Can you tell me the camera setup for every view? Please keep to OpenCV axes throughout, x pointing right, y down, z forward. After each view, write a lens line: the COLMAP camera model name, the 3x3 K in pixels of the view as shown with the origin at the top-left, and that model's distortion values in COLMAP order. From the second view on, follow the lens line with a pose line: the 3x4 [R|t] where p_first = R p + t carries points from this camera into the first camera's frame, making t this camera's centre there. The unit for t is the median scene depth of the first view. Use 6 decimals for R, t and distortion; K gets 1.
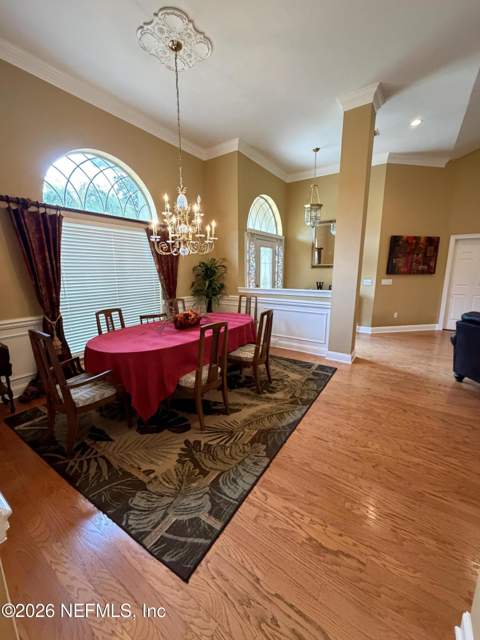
lens RADIAL K [[255.8, 0, 236.9], [0, 255.8, 319.9], [0, 0, 1]] dist [-0.001449, -0.000058]
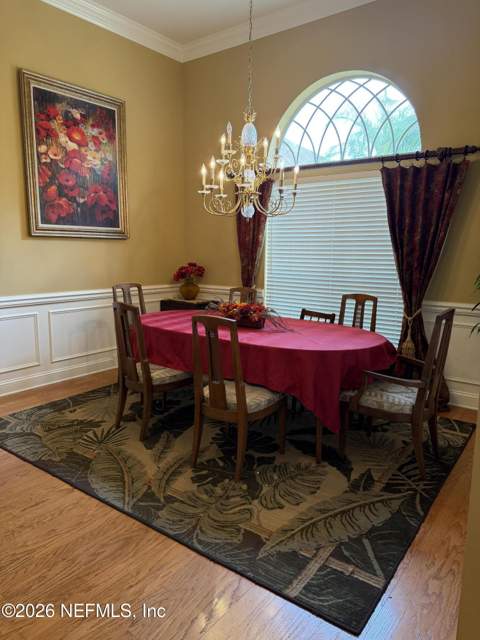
lens RADIAL K [[454.3, 0, 238.2], [0, 454.3, 320.3], [0, 0, 1]] dist [0.005018, -0.005070]
pose [[-0.056909, 0.157482, -0.985881, 1.125540], [-0.209482, 0.963616, 0.166017, -0.206600], [0.976155, 0.215972, -0.021849, 1.222485]]
